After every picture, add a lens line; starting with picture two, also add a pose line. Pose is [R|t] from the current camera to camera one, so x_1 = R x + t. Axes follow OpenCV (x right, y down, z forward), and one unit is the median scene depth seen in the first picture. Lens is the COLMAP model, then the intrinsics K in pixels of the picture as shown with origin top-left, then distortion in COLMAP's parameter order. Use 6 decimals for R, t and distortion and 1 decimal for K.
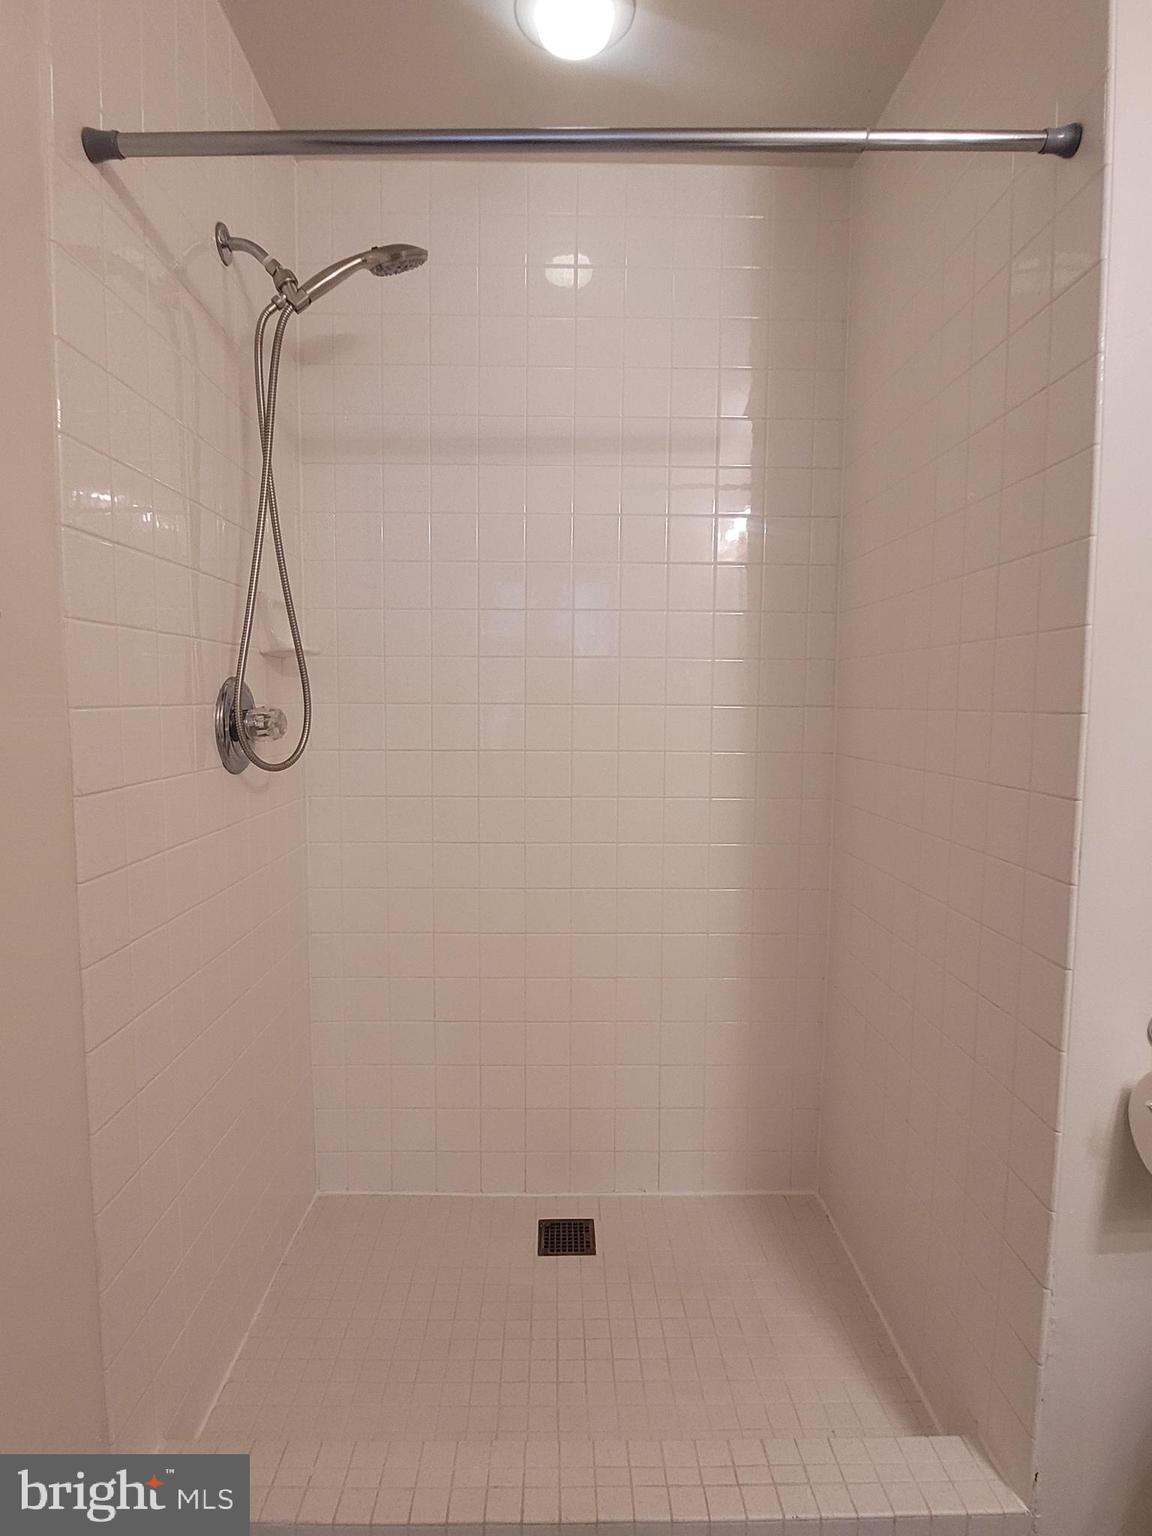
lens RADIAL K [[809.8, 0, 572.3], [0, 809.8, 765.2], [0, 0, 1]] dist [-0.004598, 0.001476]
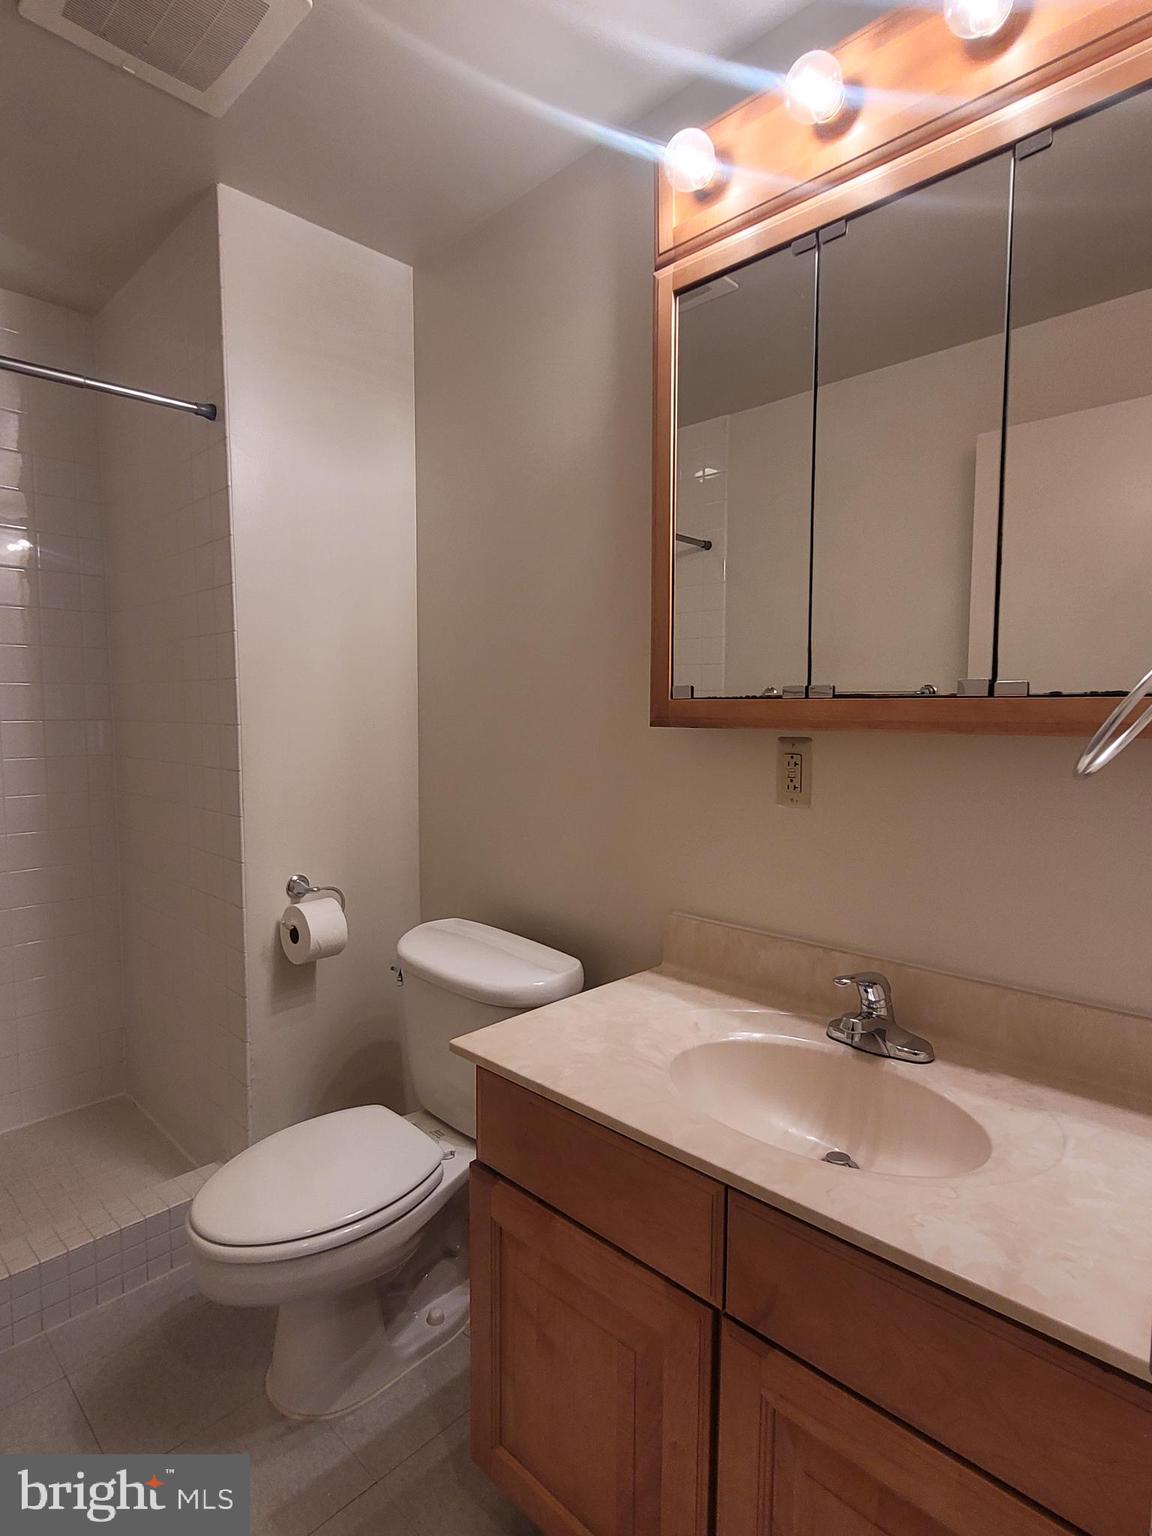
lens RADIAL K [[809.8, 0, 570.2], [0, 809.8, 766.6], [0, 0, 1]] dist [-0.004598, 0.001476]
pose [[0.708064, -0.059899, 0.703603, -0.134378], [0.061393, 0.997845, 0.023166, 0.035792], [-0.703474, 0.026793, 0.710216, -0.801004]]
